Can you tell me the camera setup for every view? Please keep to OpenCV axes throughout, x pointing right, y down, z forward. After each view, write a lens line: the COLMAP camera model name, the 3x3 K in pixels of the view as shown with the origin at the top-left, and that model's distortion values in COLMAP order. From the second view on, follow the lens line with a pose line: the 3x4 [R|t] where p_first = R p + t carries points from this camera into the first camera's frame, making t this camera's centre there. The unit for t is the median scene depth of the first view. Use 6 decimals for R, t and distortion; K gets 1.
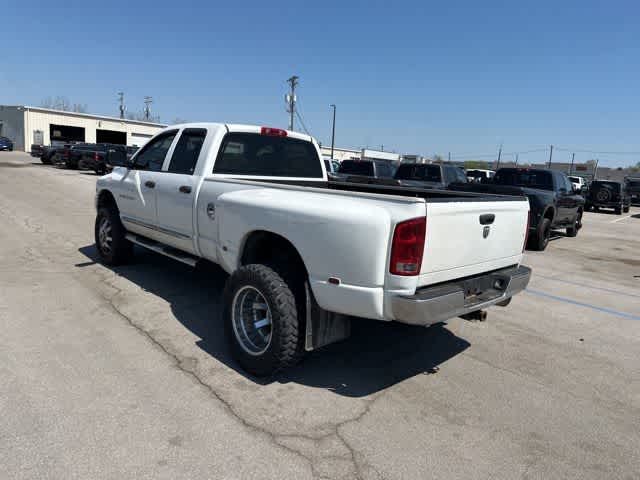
lens RADIAL K [[444.0, 0, 317.2], [0, 444.0, 241.7], [0, 0, 1]] dist [0.114660, -0.163224]
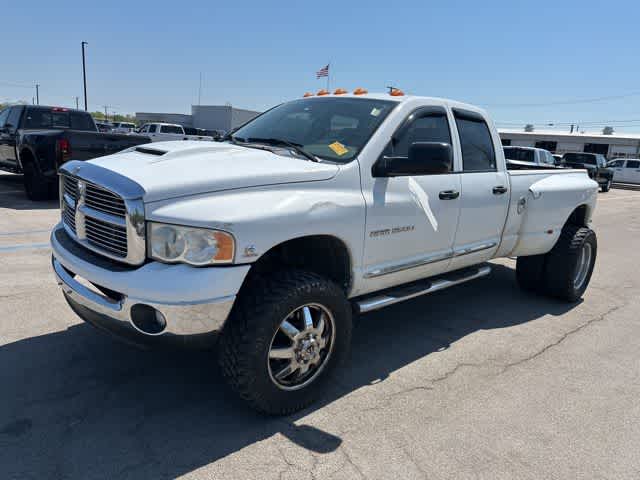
lens RADIAL K [[444.0, 0, 317.2], [0, 444.0, 241.7], [0, 0, 1]] dist [0.114660, -0.163224]
pose [[0.008842, -0.286612, 0.958006, -1.155737], [0.098832, 0.953603, 0.284383, -0.303571], [-0.995065, 0.092167, 0.036758, 1.338655]]
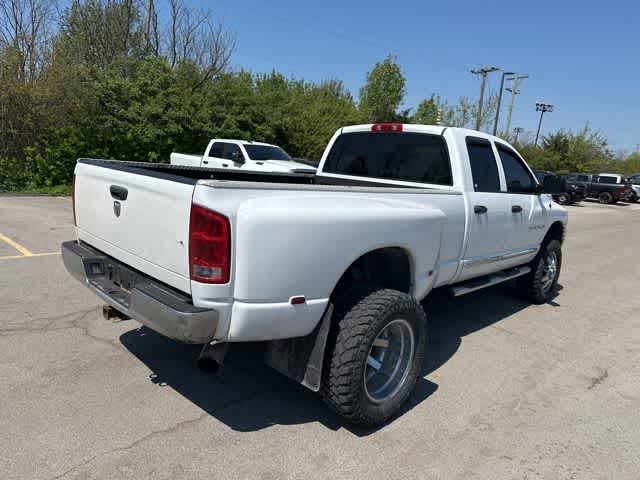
lens RADIAL K [[449.3, 0, 318.1], [0, 449.3, 238.3], [0, 0, 1]] dist [0.049185, -0.055340]
pose [[0.037361, 0.109176, -0.993320, 0.877381], [-0.246040, 0.964419, 0.096745, -0.100274], [0.968539, 0.240782, 0.062893, 0.958319]]
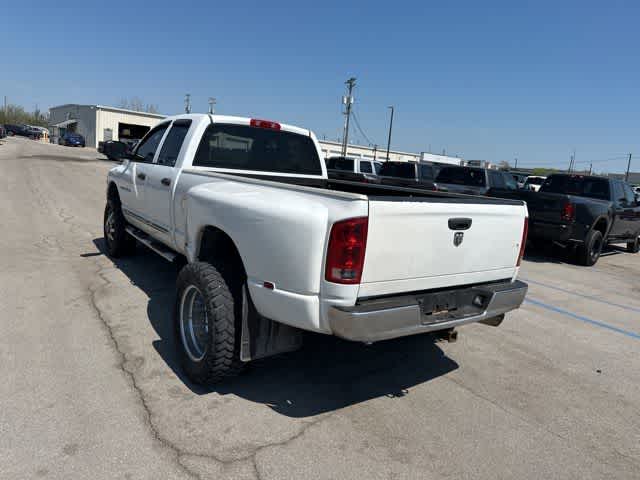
lens RADIAL K [[449.3, 0, 318.1], [0, 449.3, 238.3], [0, 0, 1]] dist [0.049185, -0.055340]
pose [[0.991184, 0.046109, -0.124212, 0.158808], [-0.047854, 0.998793, -0.011103, 0.000212], [0.123551, 0.016949, 0.992194, 0.079798]]
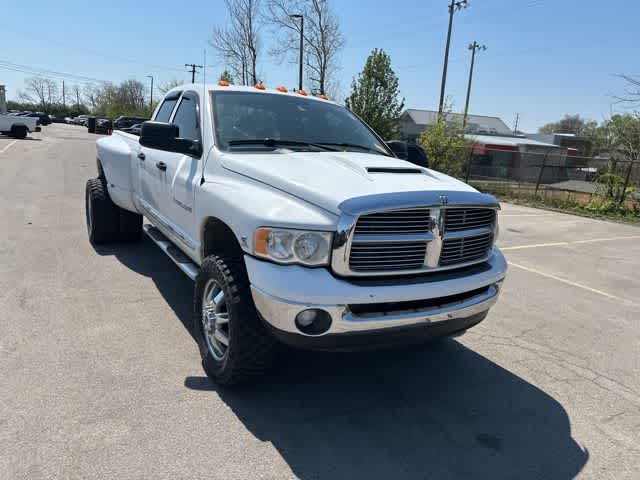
lens RADIAL K [[449.3, 0, 318.1], [0, 449.3, 240.9], [0, 0, 1]] dist [0.049235, -0.060705]
pose [[-0.966876, -0.185967, 0.174836, -0.573825], [-0.103849, 0.912317, 0.396097, -0.412743], [-0.233167, 0.364820, -0.901410, 2.180453]]
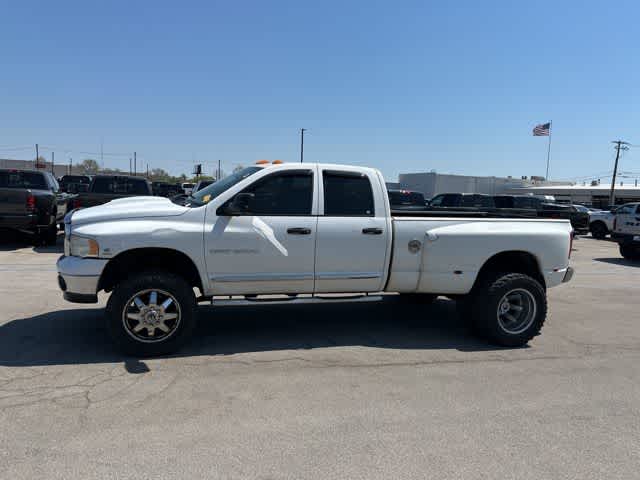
lens RADIAL K [[444.0, 0, 317.2], [0, 444.0, 241.7], [0, 0, 1]] dist [0.114660, -0.163224]
pose [[0.460920, -0.143624, 0.875742, -1.290434], [0.137342, 0.986472, 0.089499, -0.205996], [-0.876750, 0.079024, 0.474410, 0.631472]]
